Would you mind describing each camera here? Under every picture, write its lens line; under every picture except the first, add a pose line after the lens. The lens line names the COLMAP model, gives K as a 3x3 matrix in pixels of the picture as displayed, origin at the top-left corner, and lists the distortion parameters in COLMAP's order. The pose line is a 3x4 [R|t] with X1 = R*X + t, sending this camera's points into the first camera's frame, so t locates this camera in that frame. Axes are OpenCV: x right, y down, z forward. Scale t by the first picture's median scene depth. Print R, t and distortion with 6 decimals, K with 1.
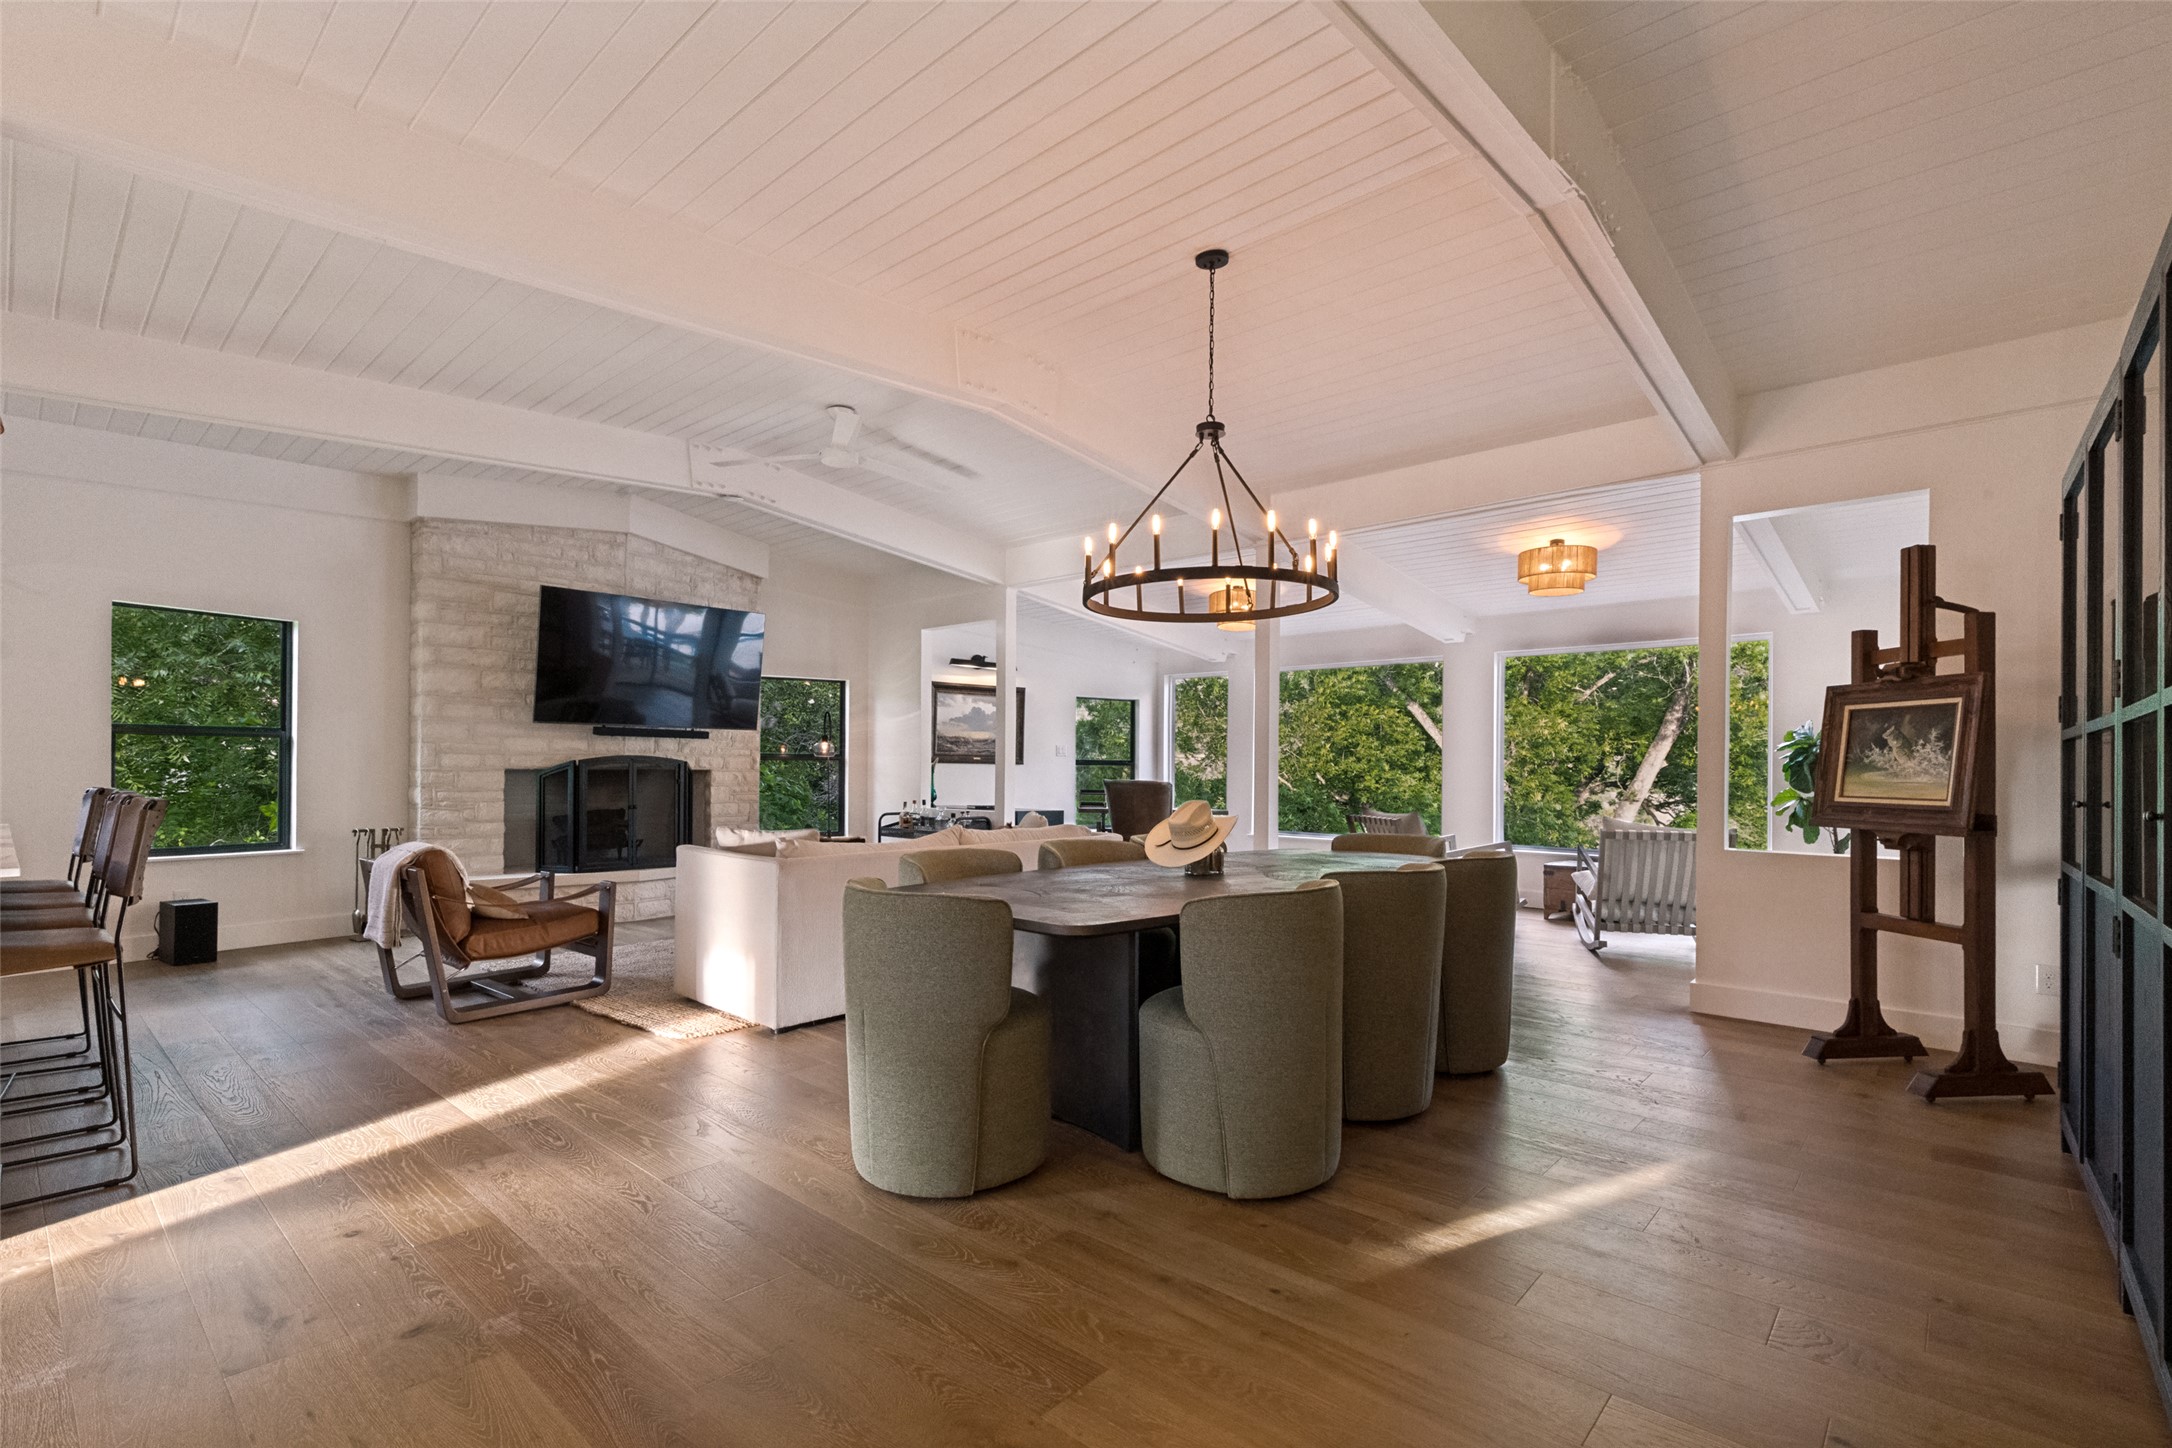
lens RADIAL K [[997.0, 0, 1078.4], [0, 997.0, 739.3], [0, 0, 1]] dist [0.004685, -0.000827]
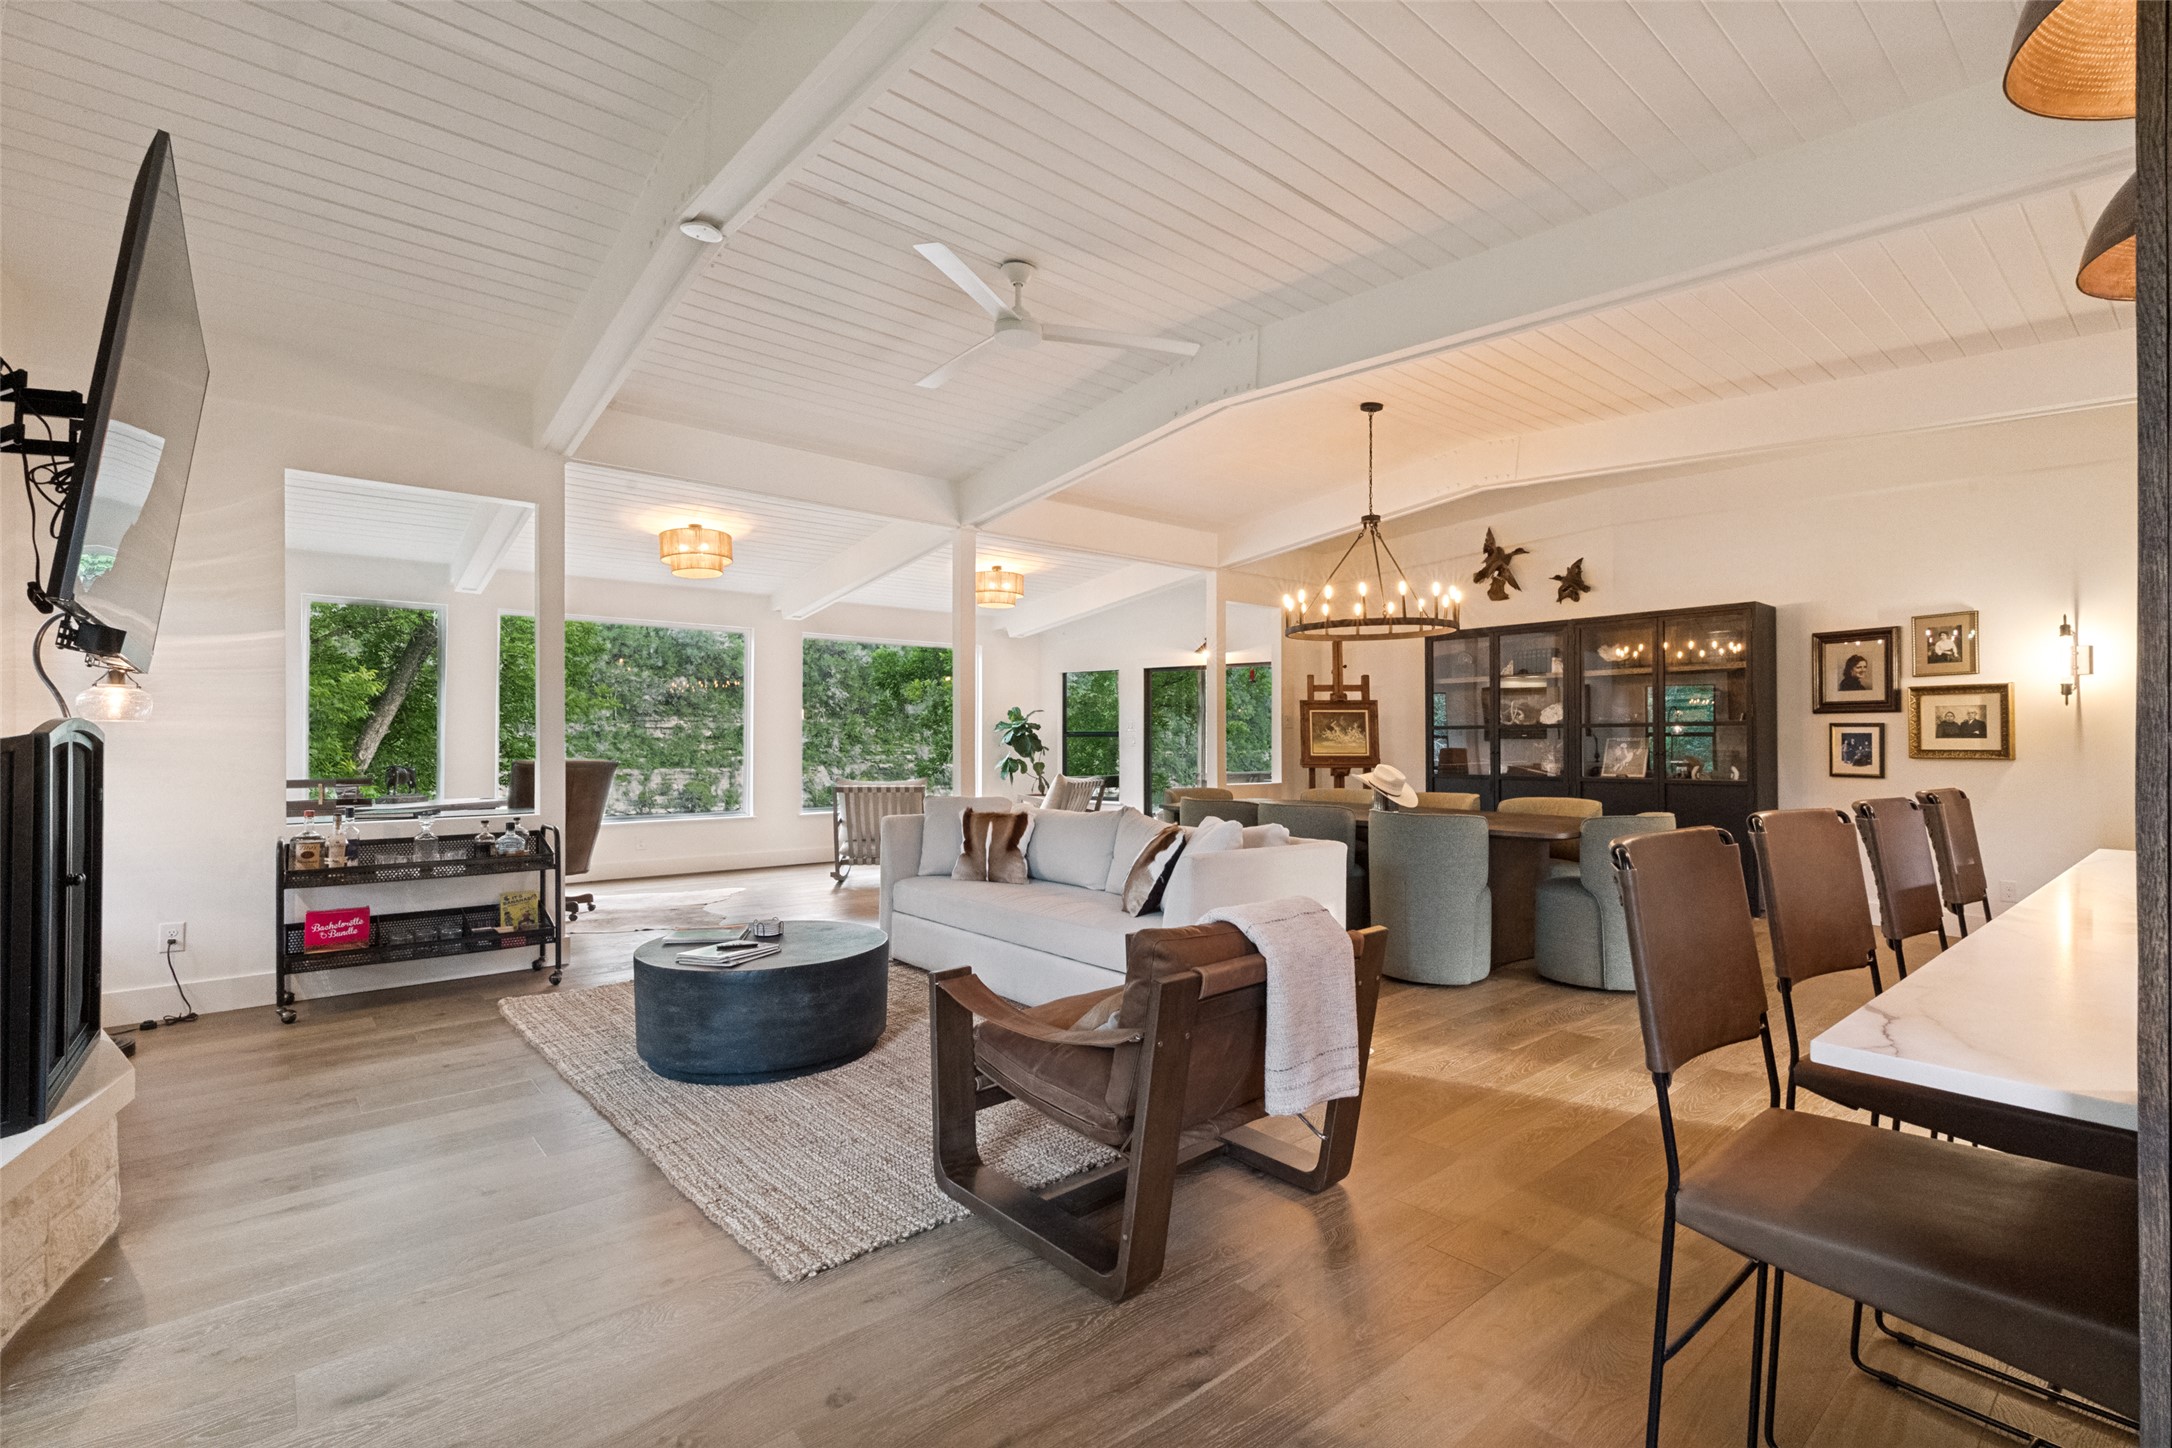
lens RADIAL K [[997.0, 0, 1080.4], [0, 997.0, 727.2], [0, 0, 1]] dist [0.004685, -0.000827]
pose [[0.120585, -0.007204, 0.992677, -0.807355], [-0.024261, 0.999654, 0.010201, -0.004662], [-0.992407, -0.025313, 0.120368, 0.729422]]
